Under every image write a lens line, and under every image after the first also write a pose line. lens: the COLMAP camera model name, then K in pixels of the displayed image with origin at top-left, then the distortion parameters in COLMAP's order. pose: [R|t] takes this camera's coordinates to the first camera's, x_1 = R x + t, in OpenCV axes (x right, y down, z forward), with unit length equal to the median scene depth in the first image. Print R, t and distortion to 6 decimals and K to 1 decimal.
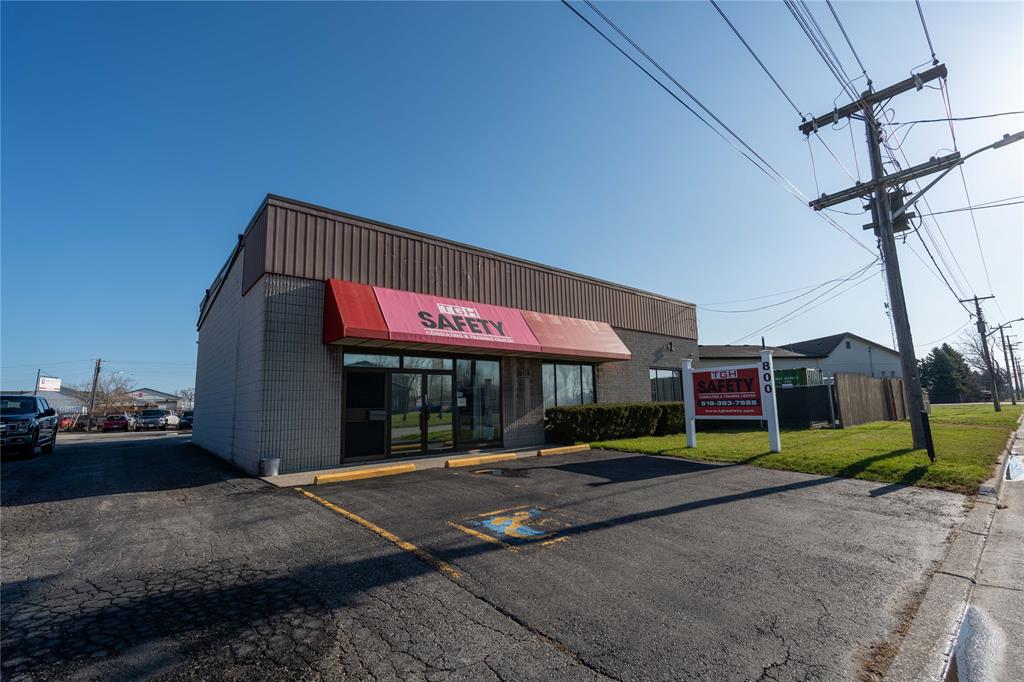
lens RADIAL K [[454.0, 0, 515.1], [0, 454.0, 342.7], [0, 0, 1]] dist [-0.003260, 0.000911]
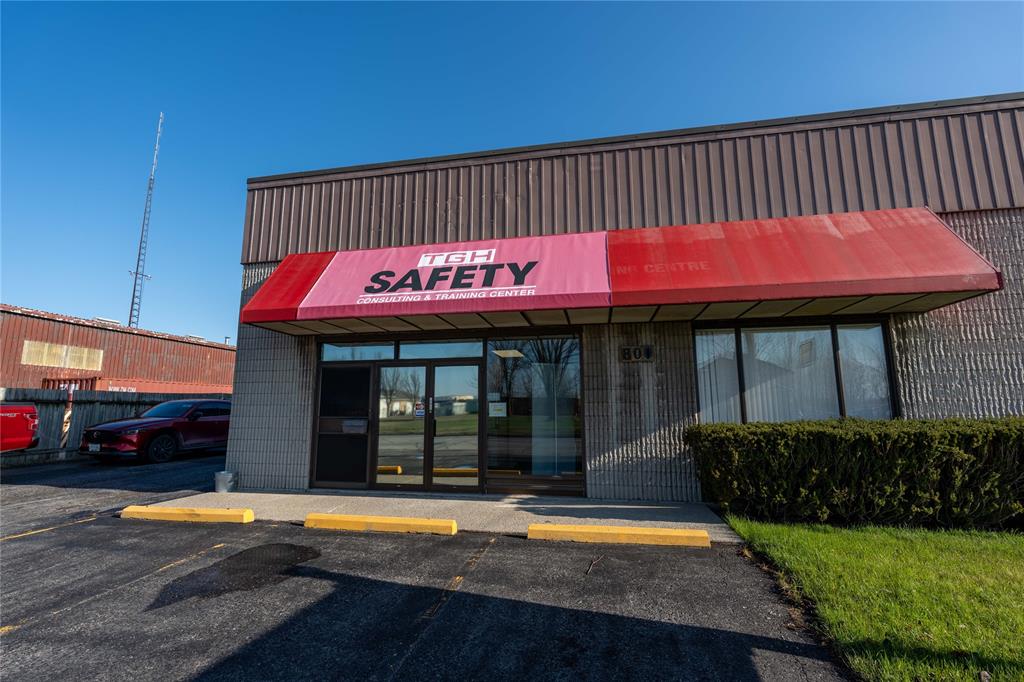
lens RADIAL K [[454.0, 0, 512.5], [0, 454.0, 341.0], [0, 0, 1]] dist [-0.003260, 0.000911]
pose [[0.616102, -0.097351, -0.781627, 0.368544], [0.095164, 0.994264, -0.048824, 0.072708], [0.781897, -0.044302, 0.621832, 0.653927]]
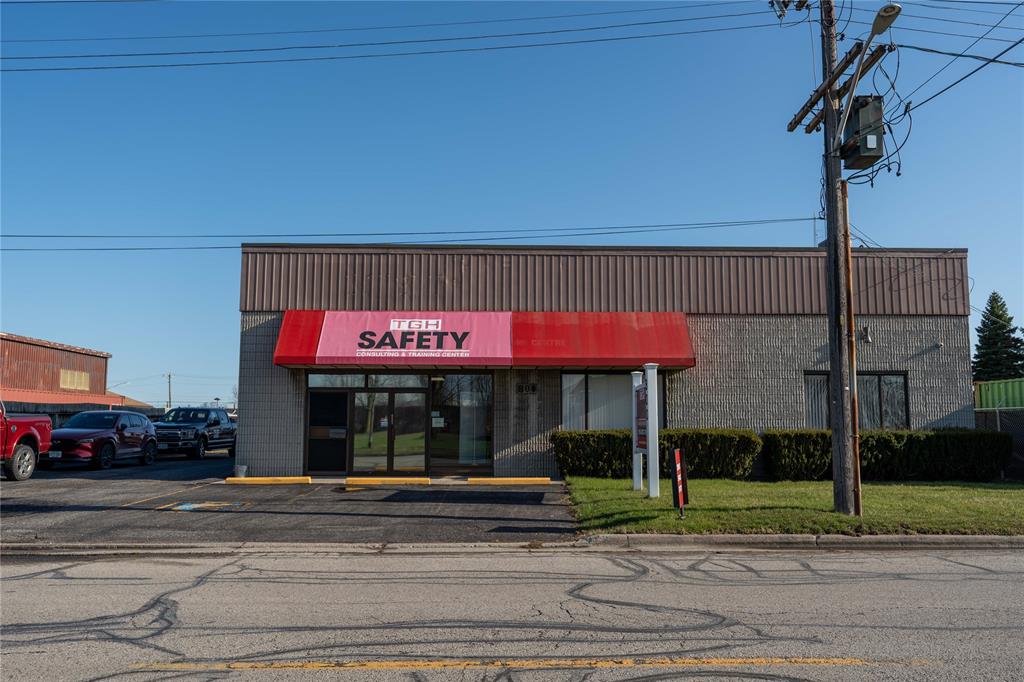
lens RADIAL K [[840.6, 0, 511.4], [0, 840.6, 336.6], [0, 0, 1]] dist [-0.010241, 0.008338]
pose [[0.762754, -0.041383, -0.645363, 1.095651], [0.066952, 0.997641, 0.015159, -0.056938], [0.643213, -0.054771, 0.763726, -0.184218]]
